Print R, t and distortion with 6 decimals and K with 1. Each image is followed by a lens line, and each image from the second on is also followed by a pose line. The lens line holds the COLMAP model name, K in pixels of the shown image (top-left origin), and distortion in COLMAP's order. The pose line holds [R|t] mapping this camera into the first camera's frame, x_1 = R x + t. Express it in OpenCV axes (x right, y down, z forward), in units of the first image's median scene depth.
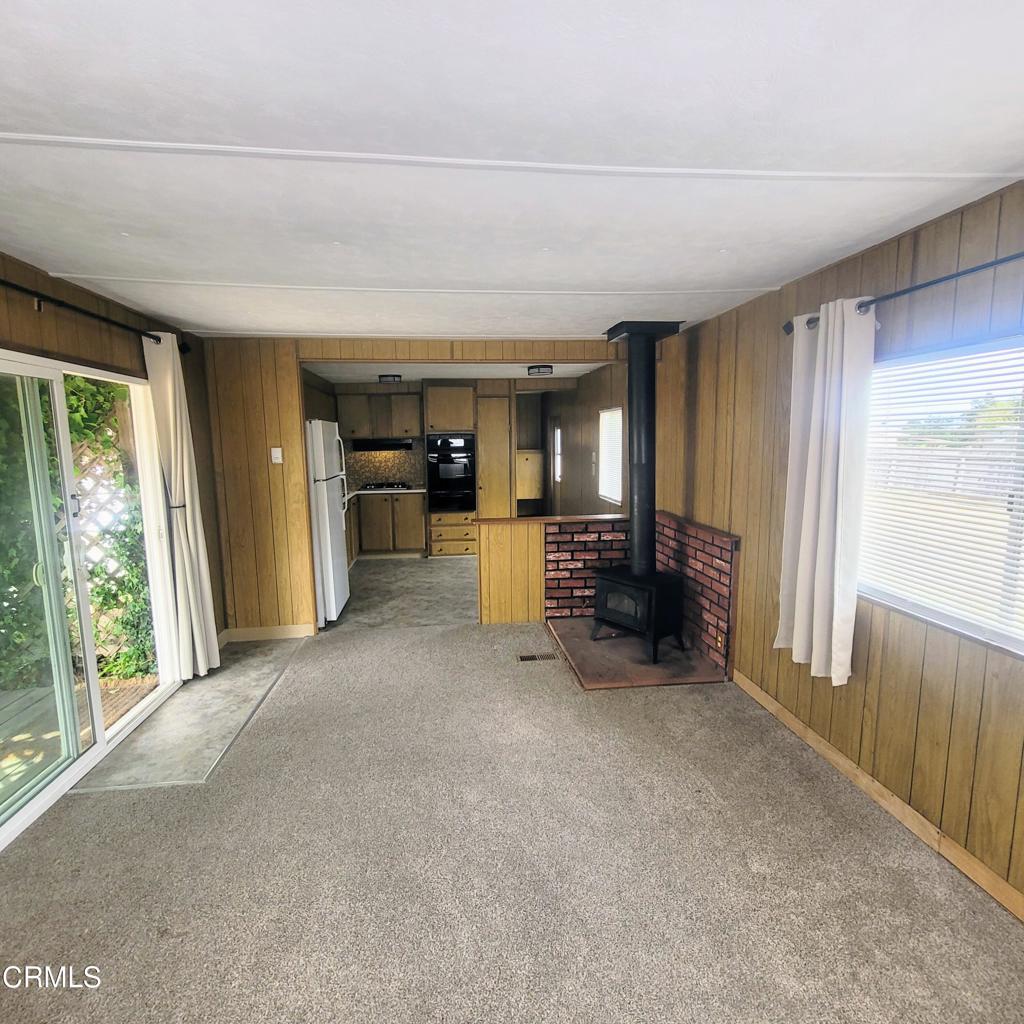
lens RADIAL K [[540.8, 0, 510.3], [0, 540.8, 505.6], [0, 0, 1]] dist [0.005491, -0.004848]
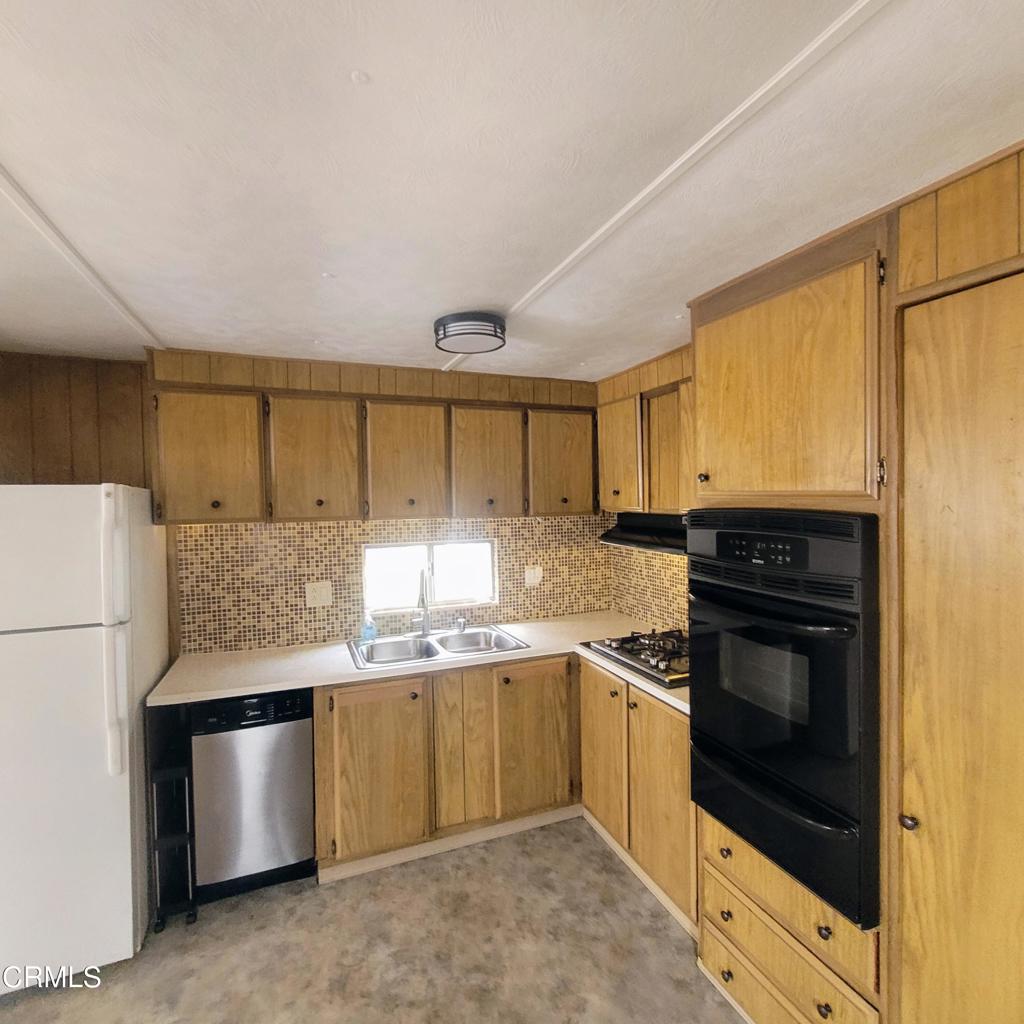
lens RADIAL K [[540.8, 0, 489.8], [0, 540.8, 507.9], [0, 0, 1]] dist [0.005491, -0.004848]
pose [[0.235339, 0.033297, -0.971343, 0.127618], [-0.107487, 0.994174, 0.008038, -0.186017], [0.965952, 0.102515, 0.237547, 1.263125]]
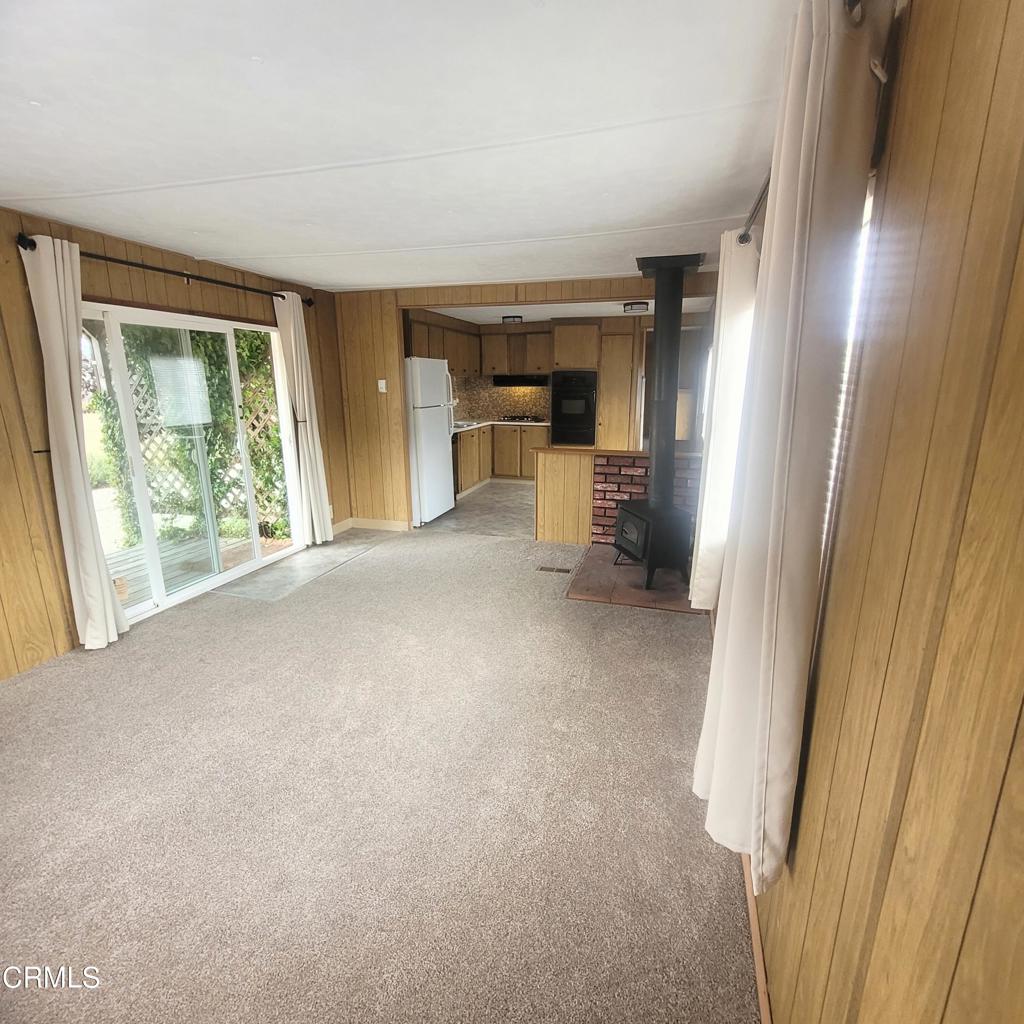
lens RADIAL K [[540.8, 0, 523.0], [0, 540.8, 507.1], [0, 0, 1]] dist [0.005491, -0.004848]
pose [[0.917262, 0.104113, -0.384436, 0.353114], [-0.061320, 0.990637, 0.121976, 0.012252], [0.393535, -0.088310, 0.915058, -0.050972]]
